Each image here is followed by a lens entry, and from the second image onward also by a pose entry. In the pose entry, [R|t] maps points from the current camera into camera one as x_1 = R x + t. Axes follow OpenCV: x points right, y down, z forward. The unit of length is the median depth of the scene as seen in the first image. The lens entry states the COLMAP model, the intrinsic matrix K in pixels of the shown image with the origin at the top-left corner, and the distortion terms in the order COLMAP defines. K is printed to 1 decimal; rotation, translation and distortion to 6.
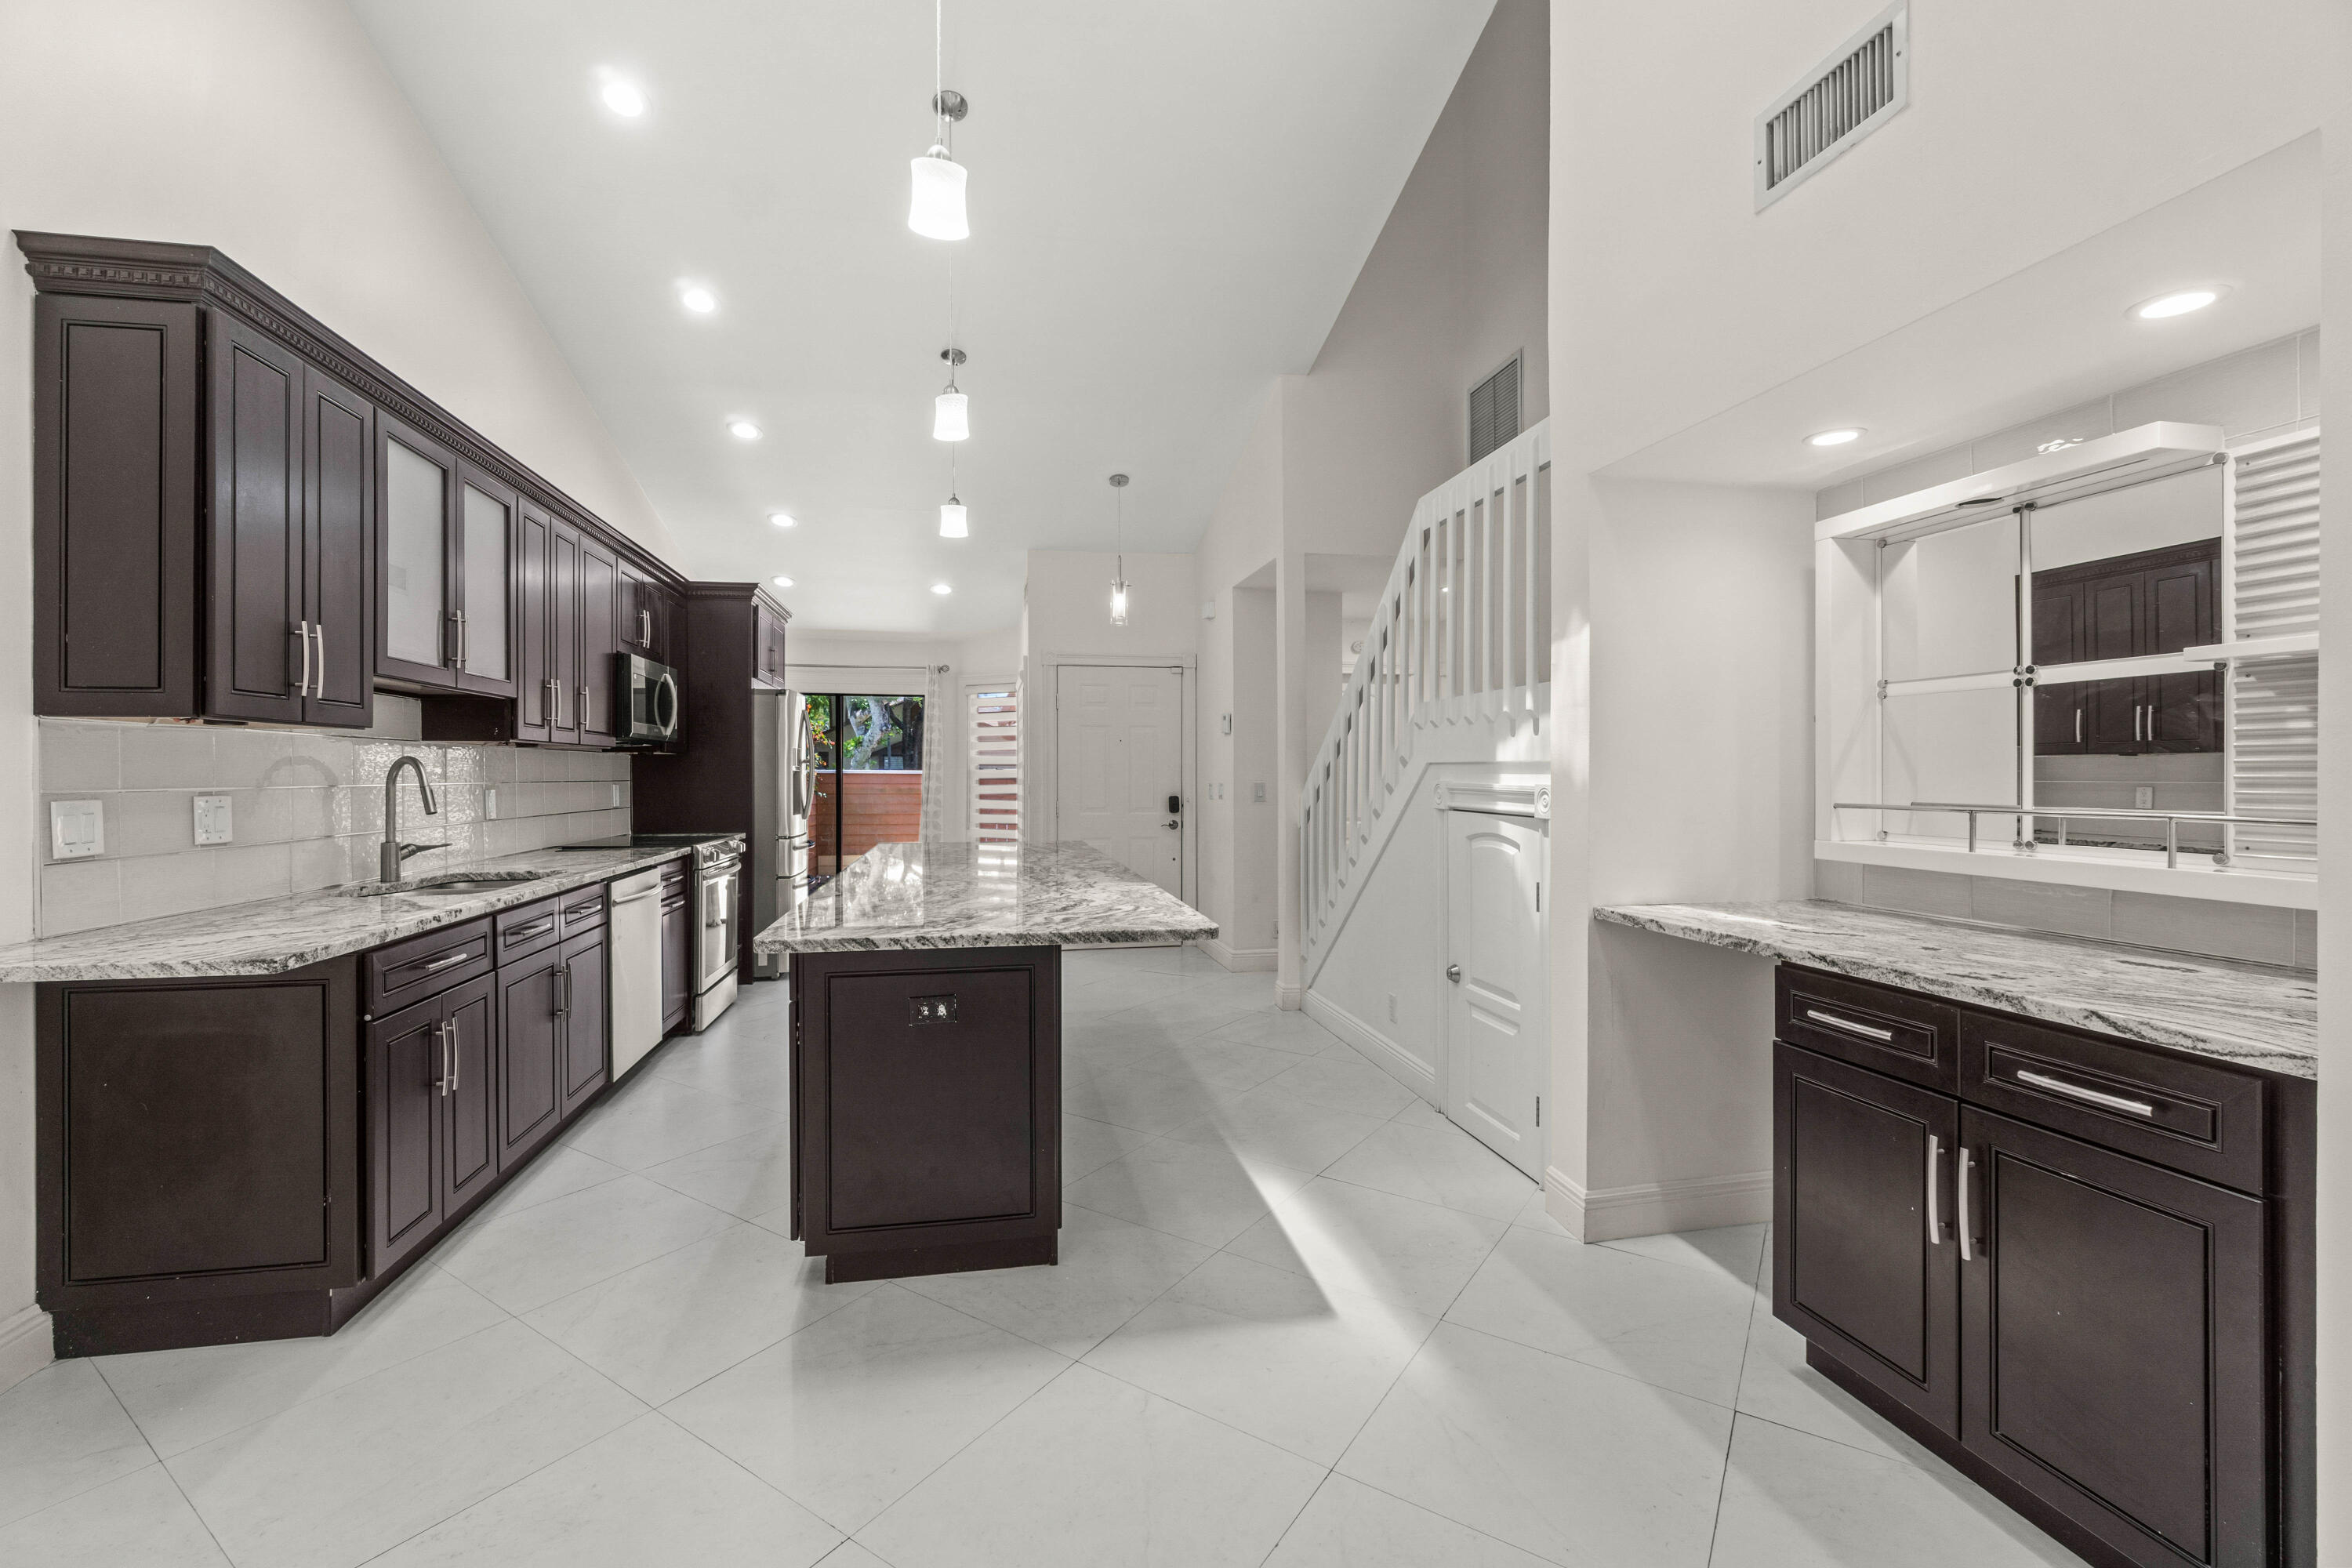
lens RADIAL K [[1016.0, 0, 1168.4], [0, 1016.0, 774.4], [0, 0, 1]] dist [-0.002319, 0.001219]
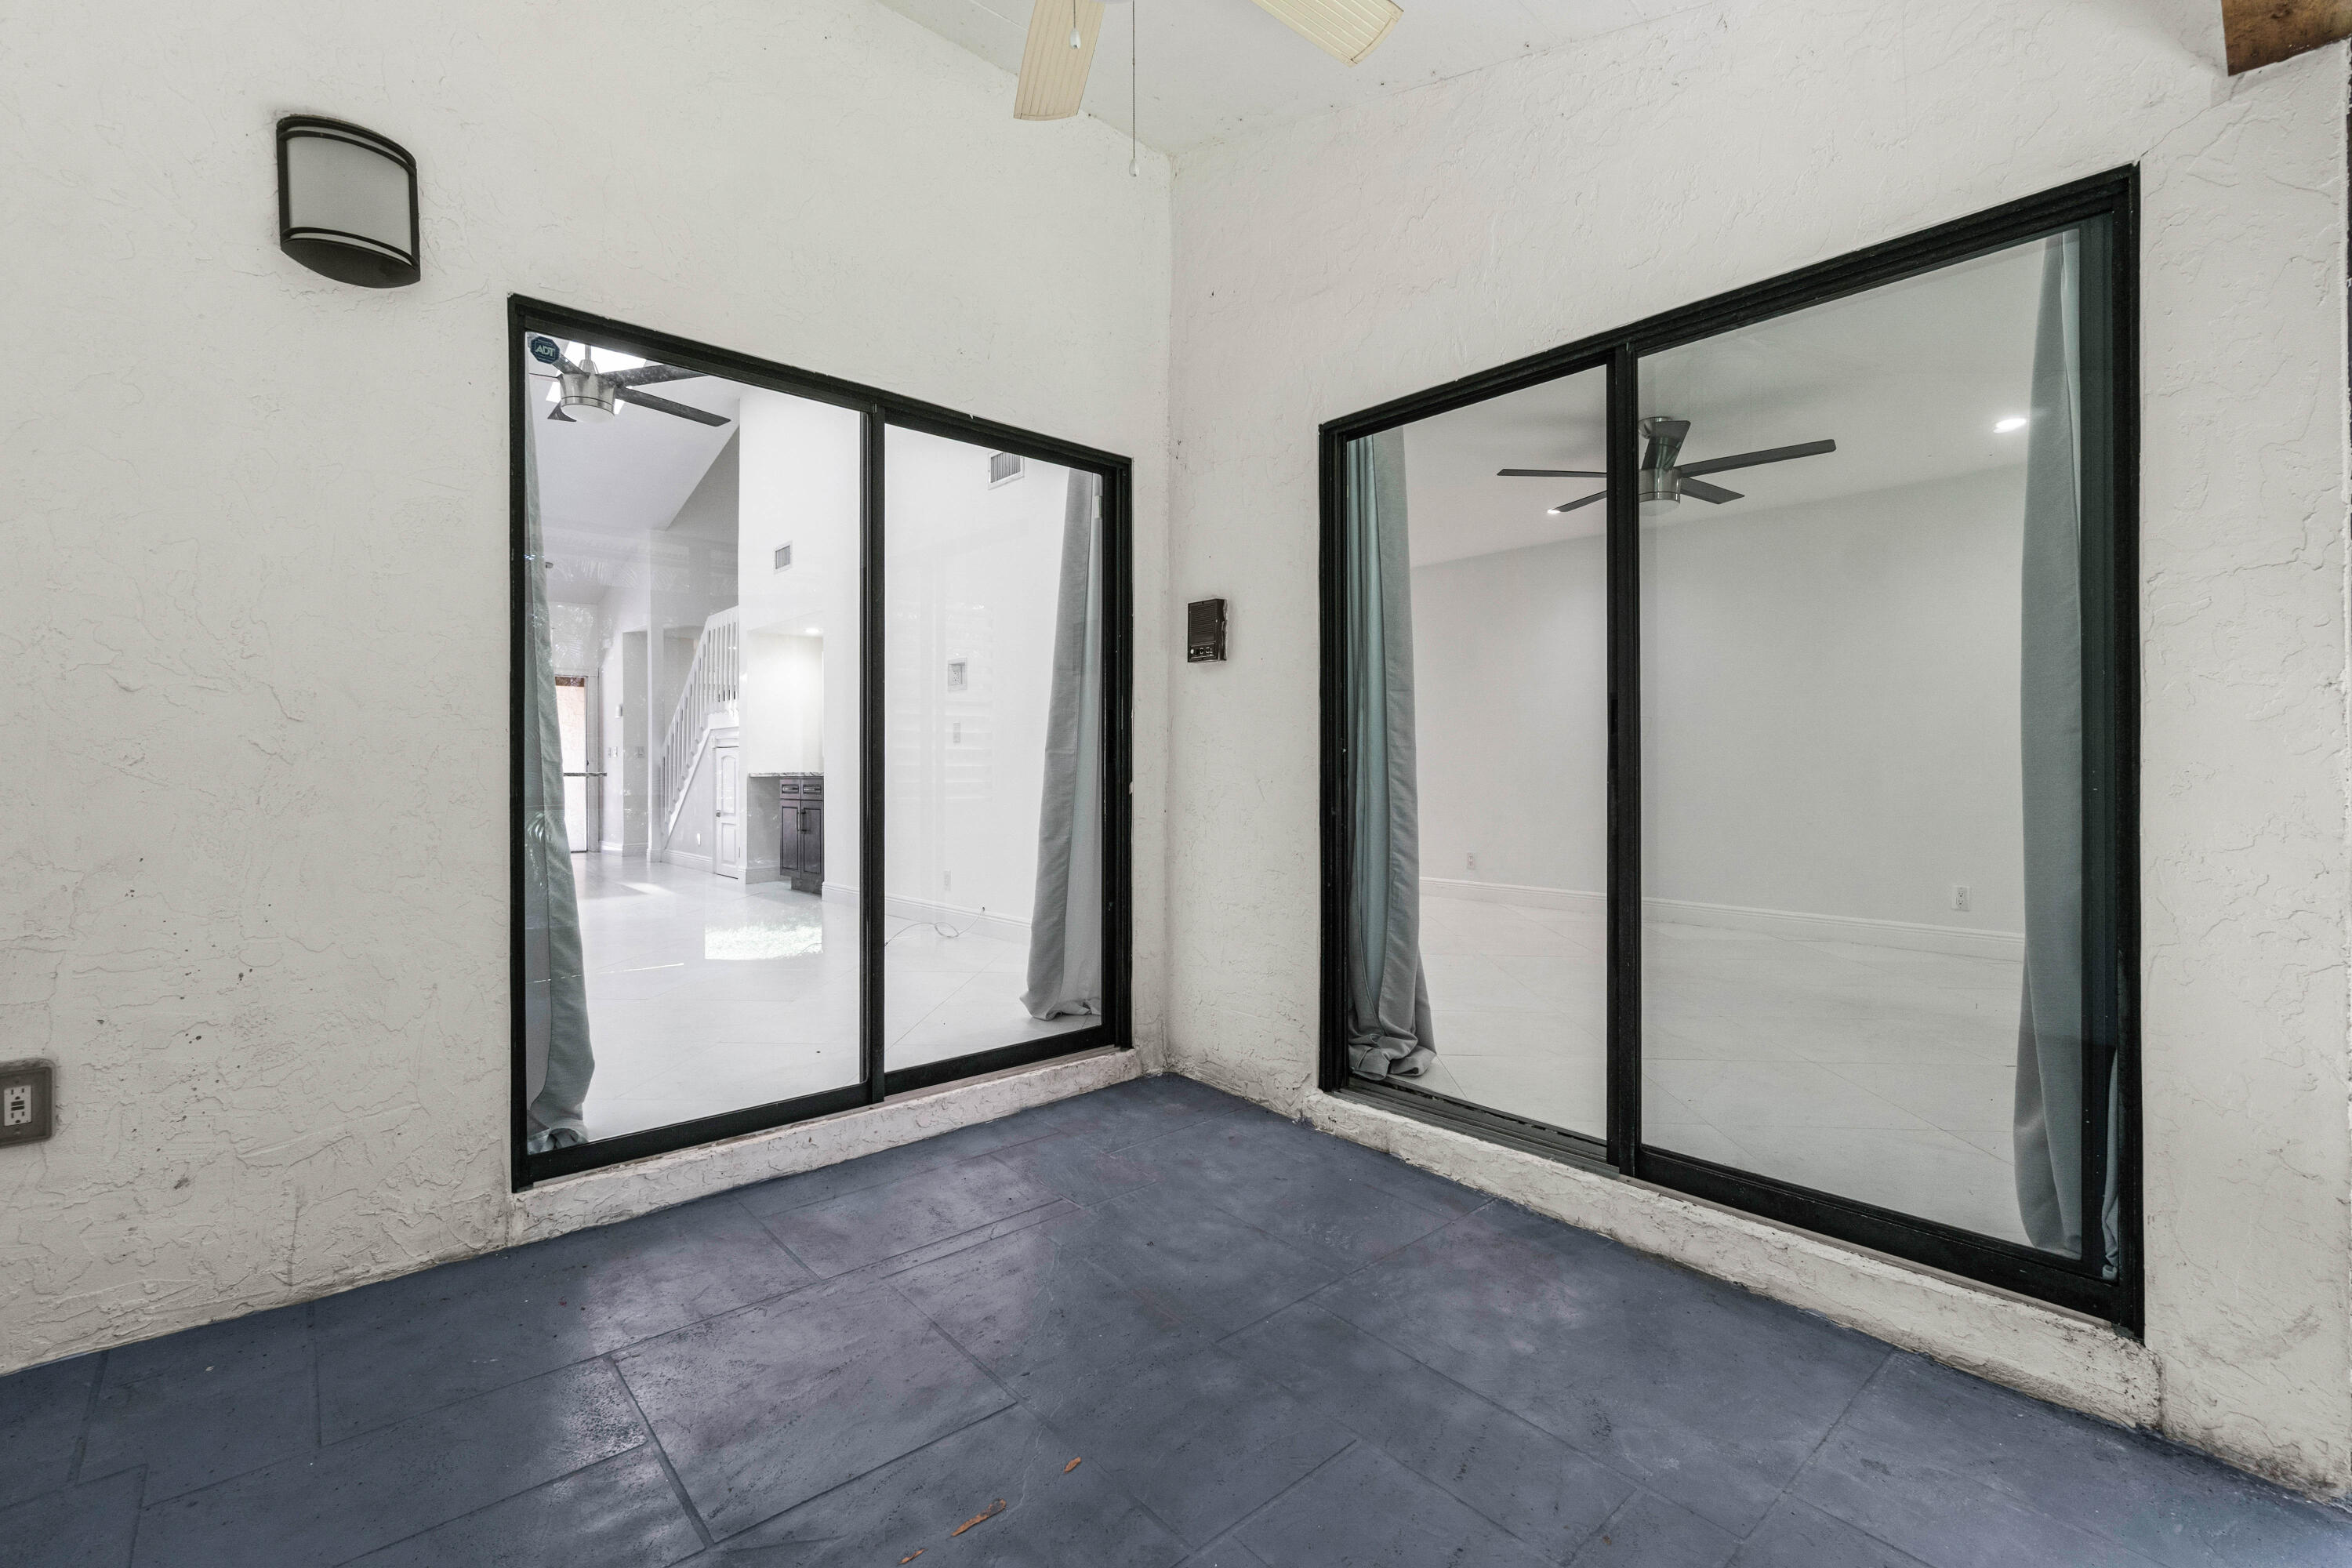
lens RADIAL K [[1016.0, 0, 1168.4], [0, 1016.0, 774.4], [0, 0, 1]] dist [-0.002319, 0.001219]
pose [[0.857718, -0.001034, 0.514119, -0.081818], [0.002329, 0.999996, -0.001874, 0.166705], [-0.514115, 0.002804, 0.857717, -2.623152]]
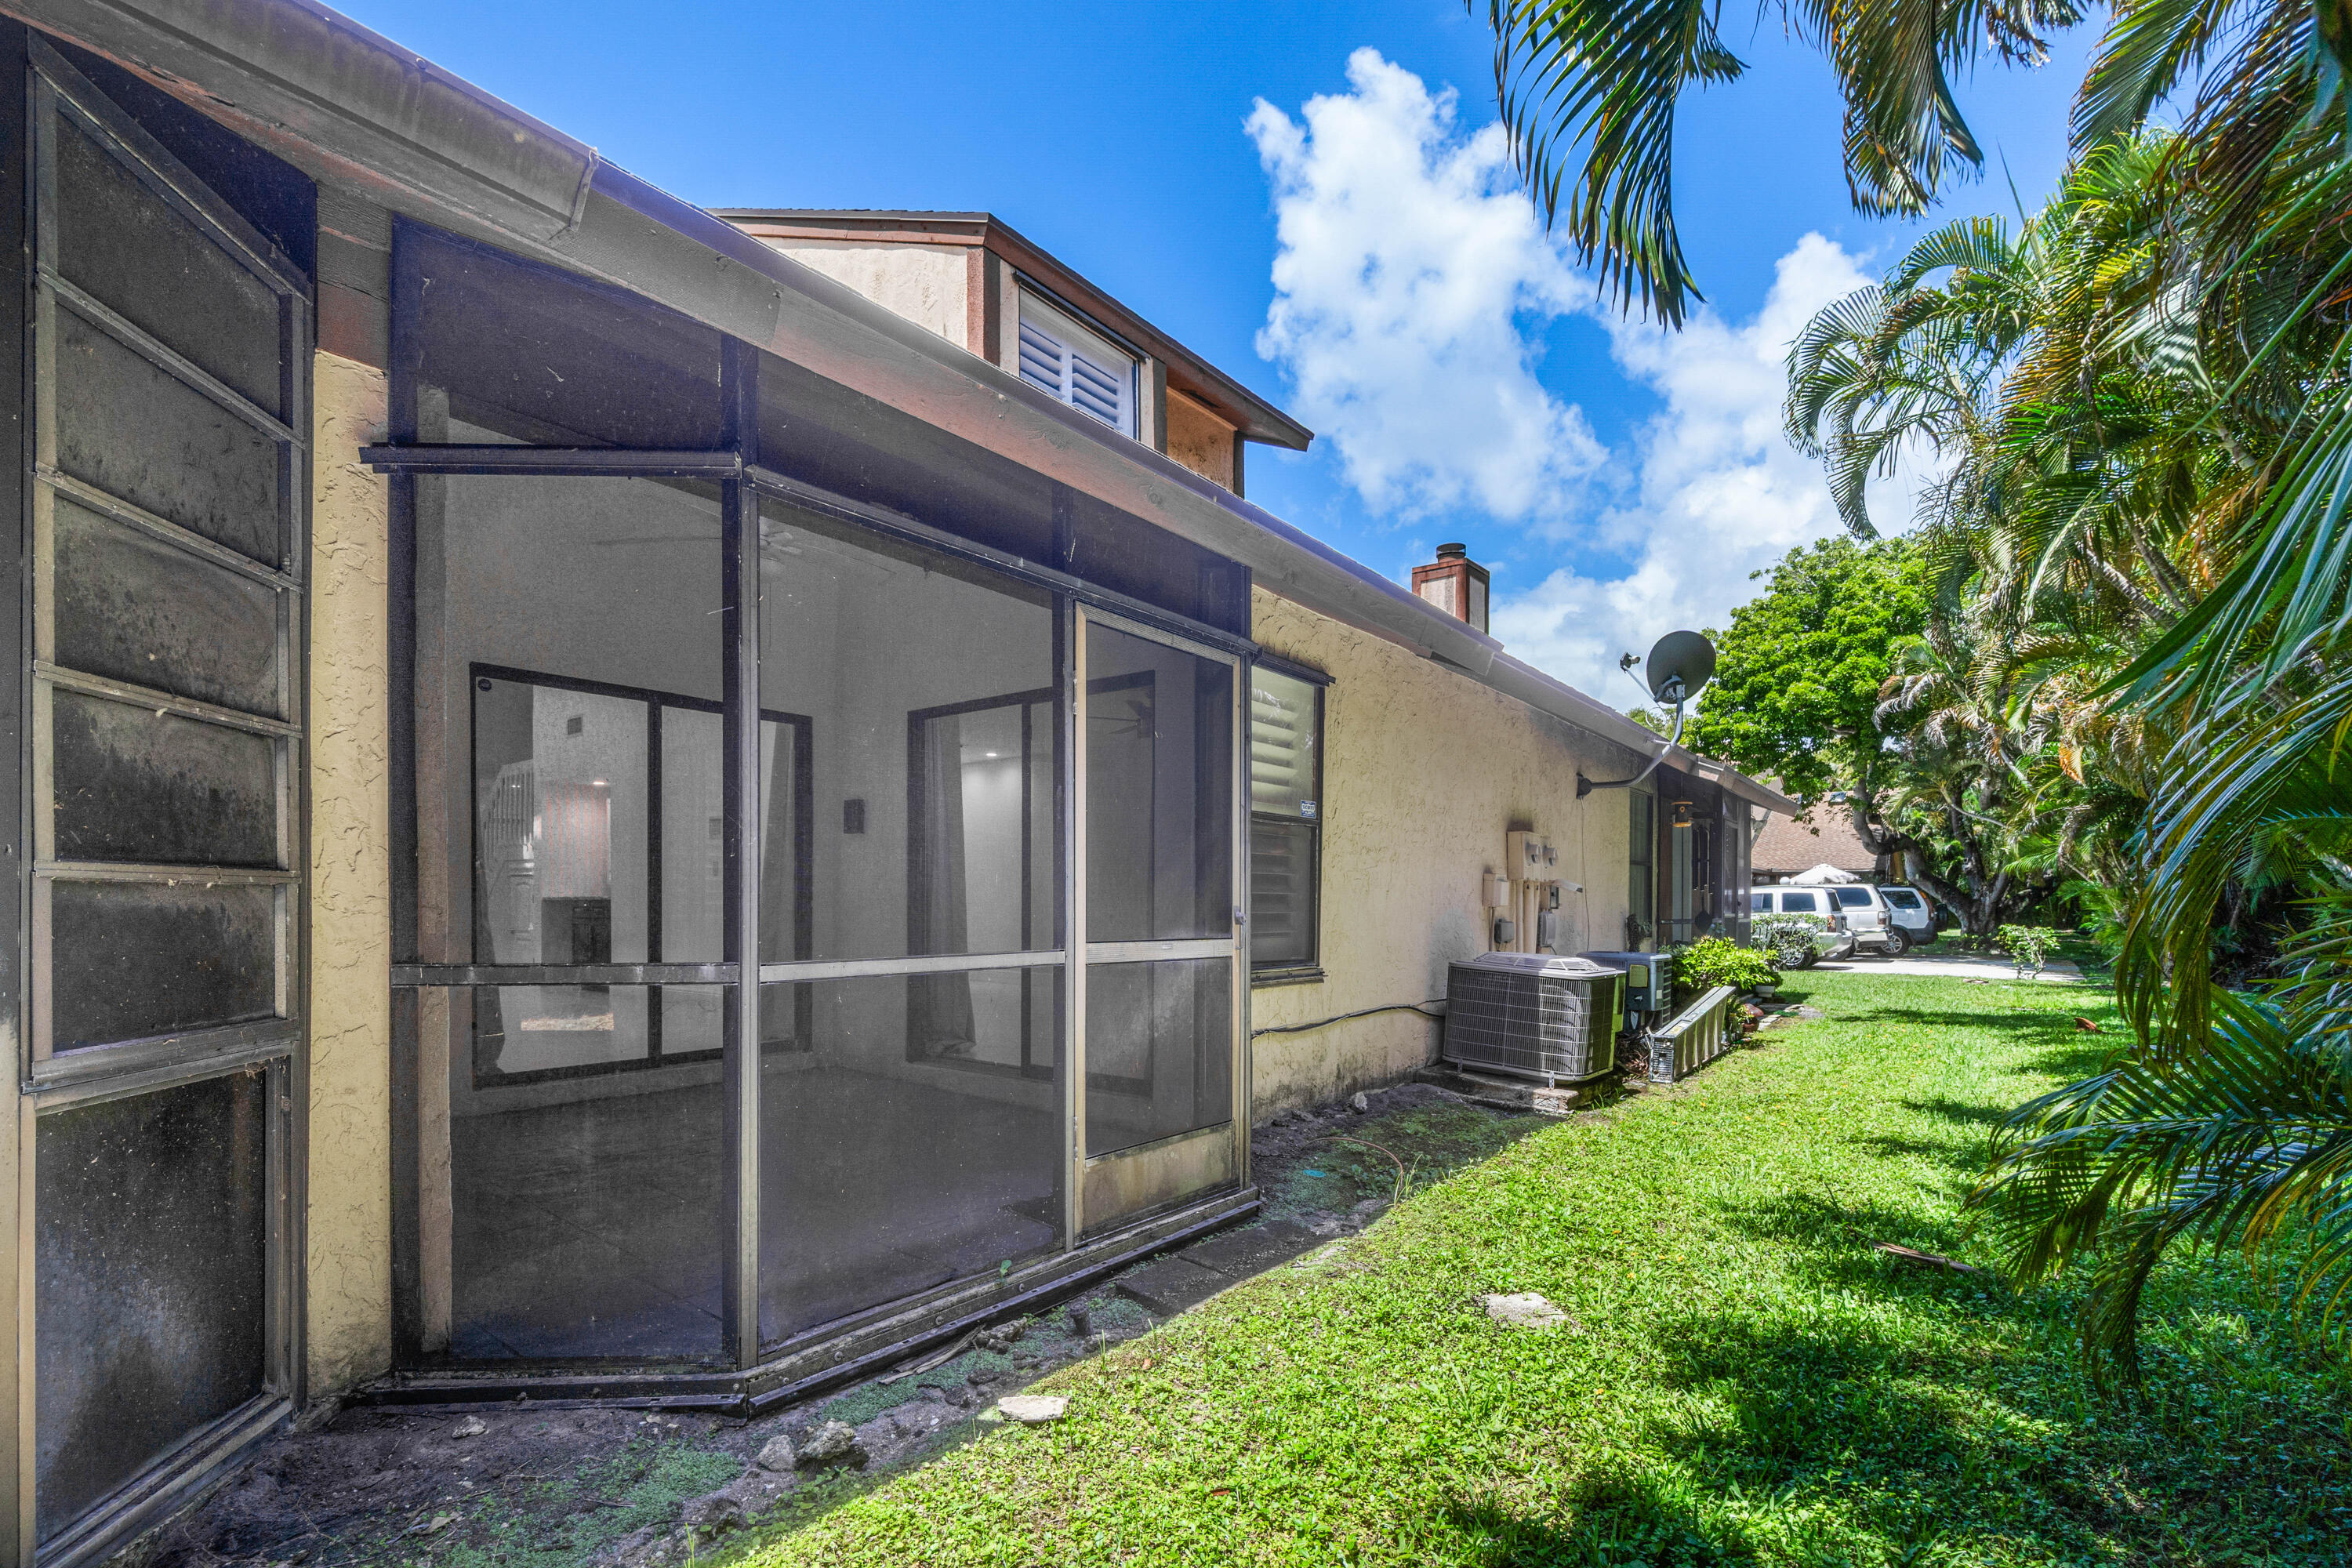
lens RADIAL K [[1058.4, 0, 1175.2], [0, 1058.4, 912.8], [0, 0, 1]] dist [-0.001146, -0.000003]
pose [[0.751461, -0.001536, 0.659776, -0.447630], [-0.002339, 0.999985, 0.004991, 0.190687], [-0.659774, -0.005294, 0.751446, -3.943749]]
